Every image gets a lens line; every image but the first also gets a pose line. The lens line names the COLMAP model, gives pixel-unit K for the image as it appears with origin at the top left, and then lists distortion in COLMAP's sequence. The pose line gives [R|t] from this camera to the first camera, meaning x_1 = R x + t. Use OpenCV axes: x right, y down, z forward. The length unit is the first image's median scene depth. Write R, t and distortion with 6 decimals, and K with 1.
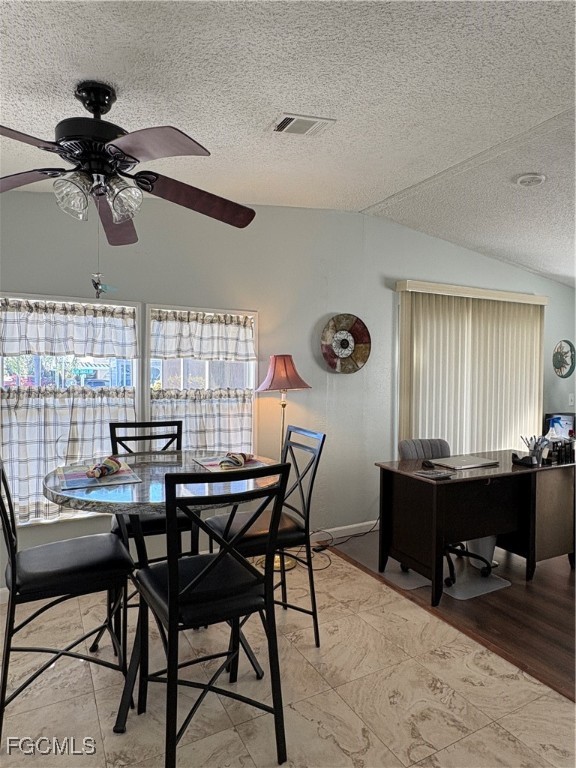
lens RADIAL K [[459.7, 0, 286.2], [0, 459.7, 384.5], [0, 0, 1]] dist [0.000543, 0.001447]
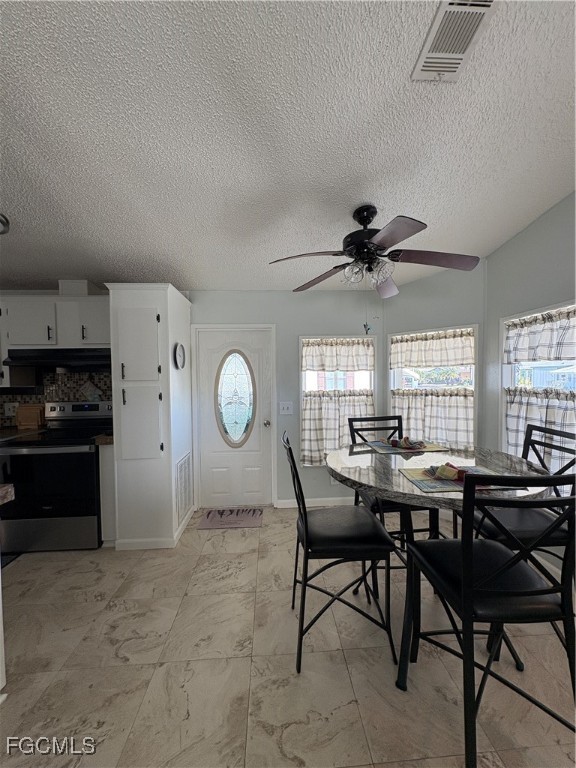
lens RADIAL K [[305.9, 0, 288.0], [0, 305.9, 384.3], [0, 0, 1]] dist [0.002826, -0.000449]
pose [[-0.413726, 0.020138, -0.910178, 0.428054], [-0.008320, 0.999630, 0.025899, -0.018131], [0.910363, 0.018288, -0.413406, 0.704139]]
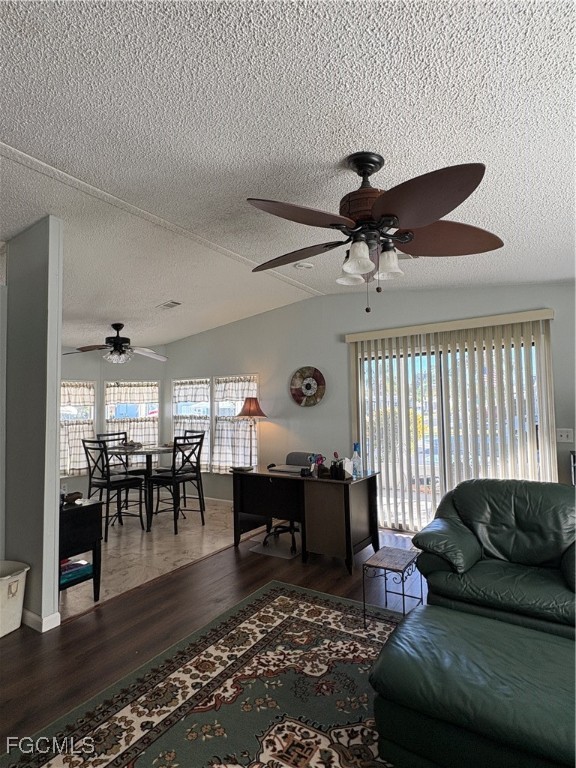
lens RADIAL K [[401.9, 0, 289.0], [0, 401.9, 381.6], [0, 0, 1]] dist [-0.004229, 0.004497]
pose [[0.503047, -0.067810, -0.861595, 1.533137], [0.002825, 0.997041, -0.076820, -0.005424], [0.864254, 0.036210, 0.501750, 0.363723]]
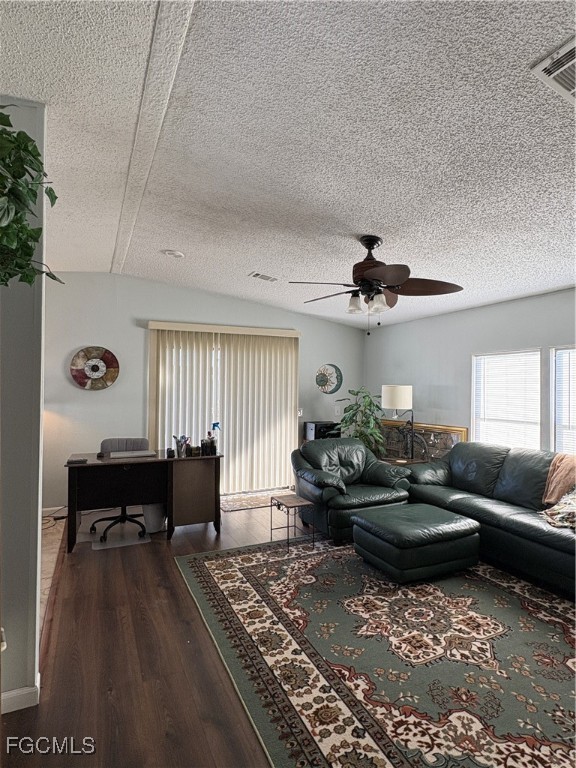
lens RADIAL K [[401.9, 0, 281.1], [0, 401.9, 383.1], [0, 0, 1]] dist [-0.004229, 0.004497]
pose [[0.998311, 0.000123, -0.058092, 0.938639], [-0.002574, 0.999109, -0.042121, 0.005242], [0.058035, 0.042199, 0.997422, -0.196660]]
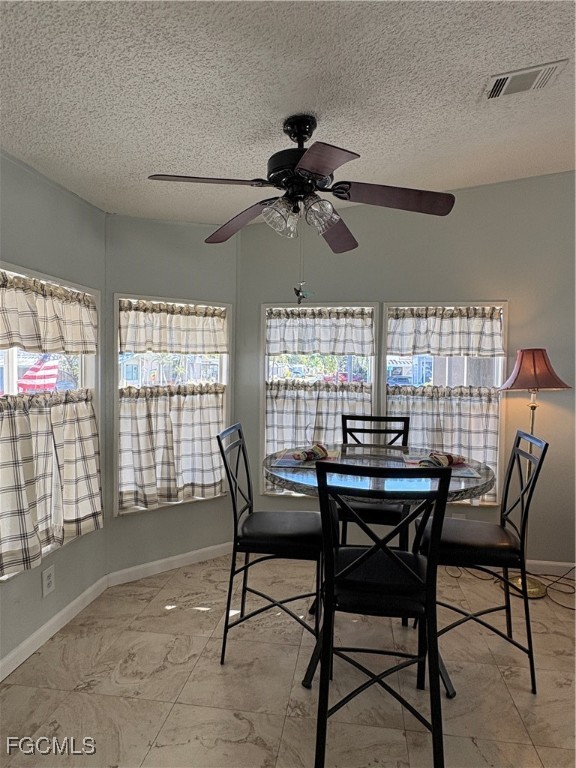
lens RADIAL K [[459.7, 0, 290.6], [0, 459.7, 384.1], [0, 0, 1]] dist [0.000543, 0.001447]
pose [[0.803459, 0.021369, -0.594976, 0.151572], [-0.018082, 0.999770, 0.011489, -0.000300], [0.595085, 0.001528, 0.803661, 0.039022]]
